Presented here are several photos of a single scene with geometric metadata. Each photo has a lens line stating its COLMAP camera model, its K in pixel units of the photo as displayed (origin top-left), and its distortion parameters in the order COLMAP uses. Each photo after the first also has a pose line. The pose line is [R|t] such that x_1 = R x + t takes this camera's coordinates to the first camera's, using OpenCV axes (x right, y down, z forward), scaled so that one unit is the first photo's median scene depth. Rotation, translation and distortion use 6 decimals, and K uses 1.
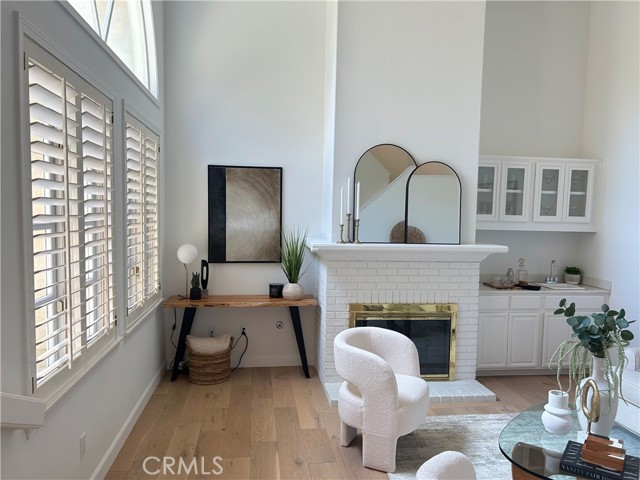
lens RADIAL K [[484.8, 0, 319.9], [0, 484.8, 243.3], [0, 0, 1]] dist [0.039515, -0.039938]
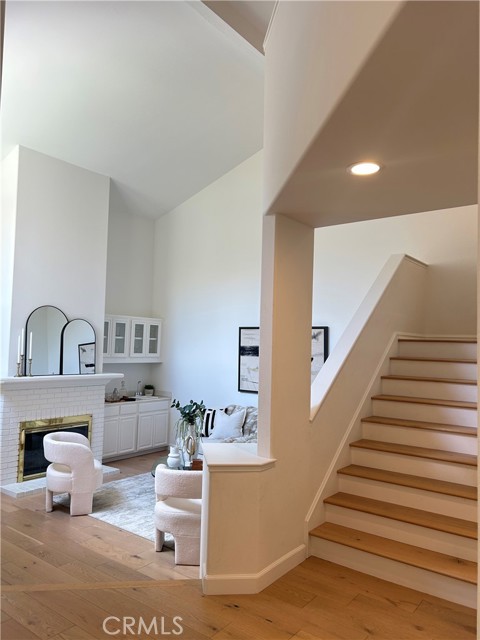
lens RADIAL K [[484.8, 0, 239.5], [0, 484.8, 319.3], [0, 0, 1]] dist [0.039515, -0.039938]
pose [[0.710230, 0.036588, 0.703018, -0.431739], [0.033255, 0.995790, -0.085421, -0.021046], [-0.703183, 0.084048, 0.706023, -0.372605]]
